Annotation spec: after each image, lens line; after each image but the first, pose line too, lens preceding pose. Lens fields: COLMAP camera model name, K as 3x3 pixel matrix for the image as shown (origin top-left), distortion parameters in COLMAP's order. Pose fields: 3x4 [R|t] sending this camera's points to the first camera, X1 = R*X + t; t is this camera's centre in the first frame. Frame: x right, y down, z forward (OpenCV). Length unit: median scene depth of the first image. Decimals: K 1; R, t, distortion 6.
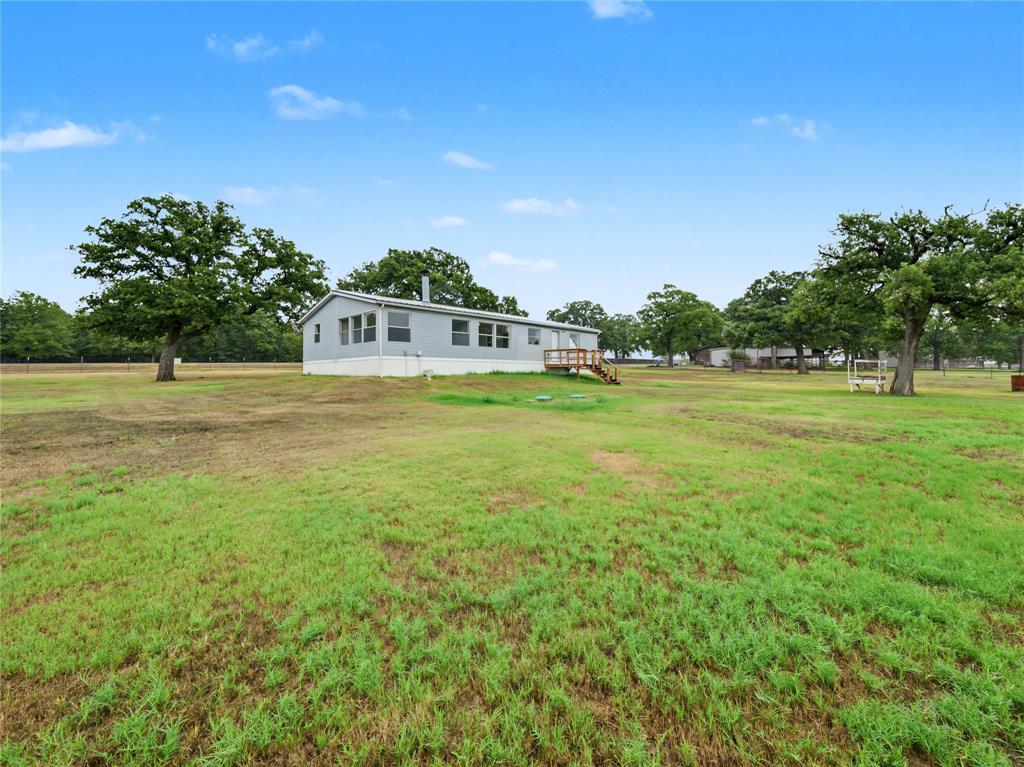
lens RADIAL K [[397.2, 0, 492.0], [0, 397.2, 361.9], [0, 0, 1]] dist [0.003910, -0.000402]
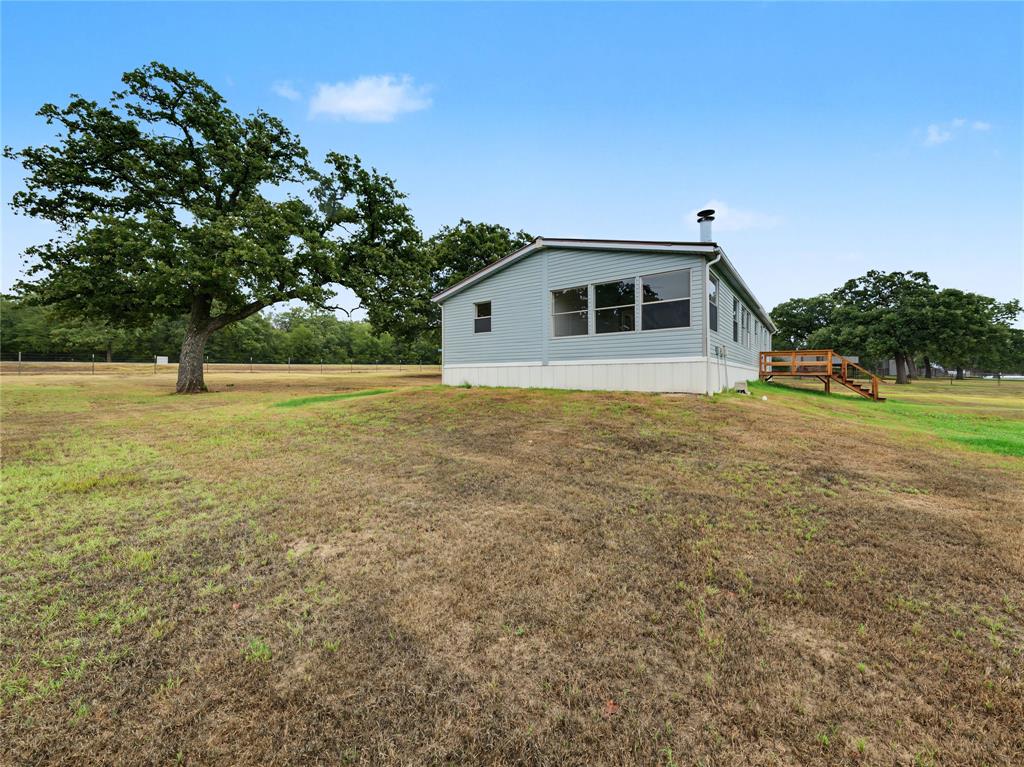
lens RADIAL K [[397.2, 0, 512.5], [0, 397.2, 384.9], [0, 0, 1]] dist [0.003910, -0.000402]
pose [[0.993929, 0.007327, 0.109777, -0.374470], [-0.012517, 0.998832, 0.046664, 0.001595], [-0.109307, -0.047754, 0.992860, 0.320611]]
